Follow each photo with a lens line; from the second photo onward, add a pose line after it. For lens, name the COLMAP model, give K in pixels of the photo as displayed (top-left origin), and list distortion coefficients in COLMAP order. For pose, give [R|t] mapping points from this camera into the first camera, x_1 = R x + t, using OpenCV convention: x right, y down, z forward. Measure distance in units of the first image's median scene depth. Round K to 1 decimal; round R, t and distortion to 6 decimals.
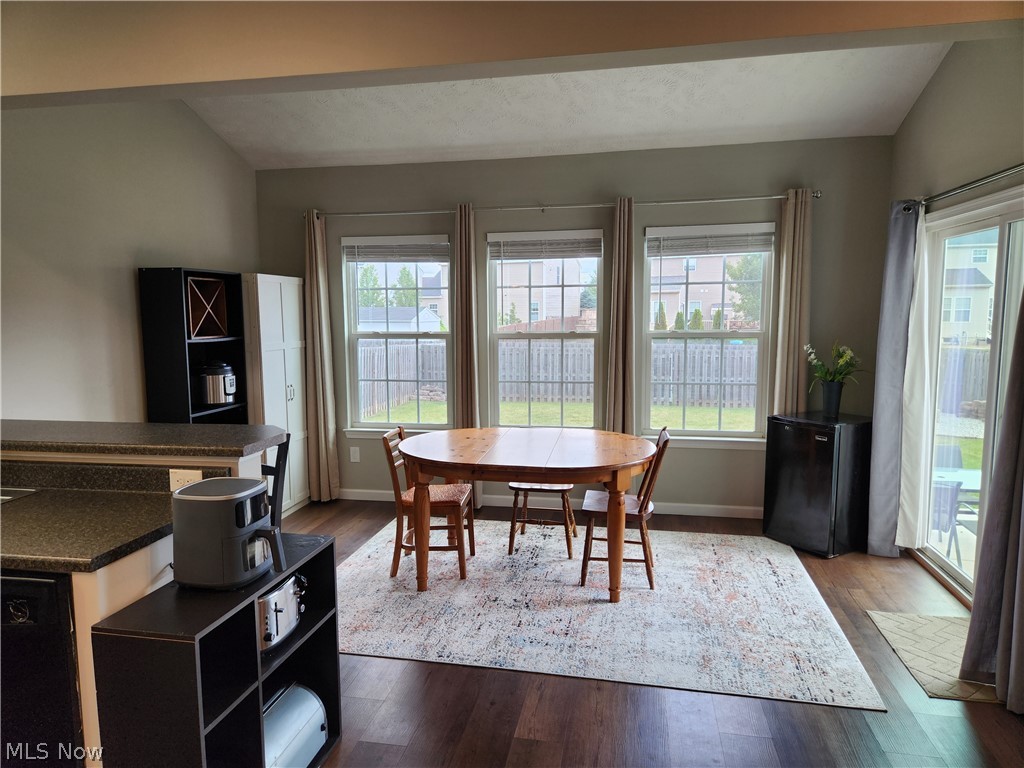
lens RADIAL K [[686.2, 0, 513.3], [0, 686.2, 387.5], [0, 0, 1]] dist [0.043040, -0.030253]
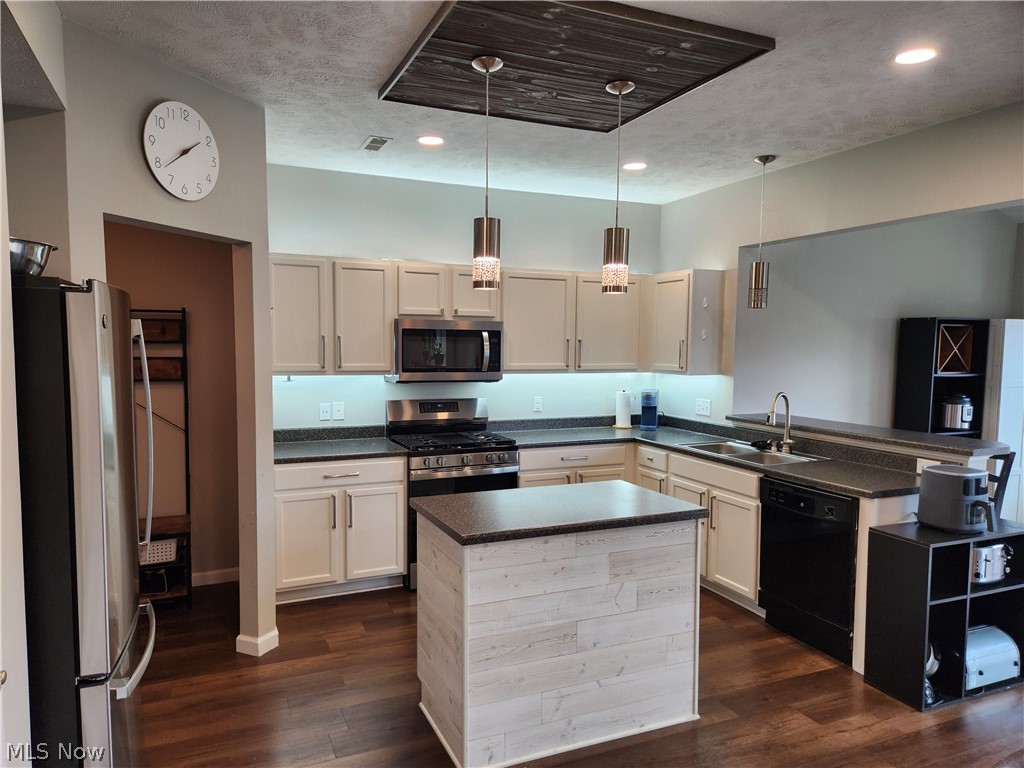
lens RADIAL K [[686.2, 0, 501.1], [0, 686.2, 388.4], [0, 0, 1]] dist [0.043040, -0.030253]
pose [[0.553060, 0.074448, -0.829808, 0.255226], [-0.109817, 0.993823, 0.015971, 0.041402], [0.825872, 0.082294, 0.557820, -0.627402]]
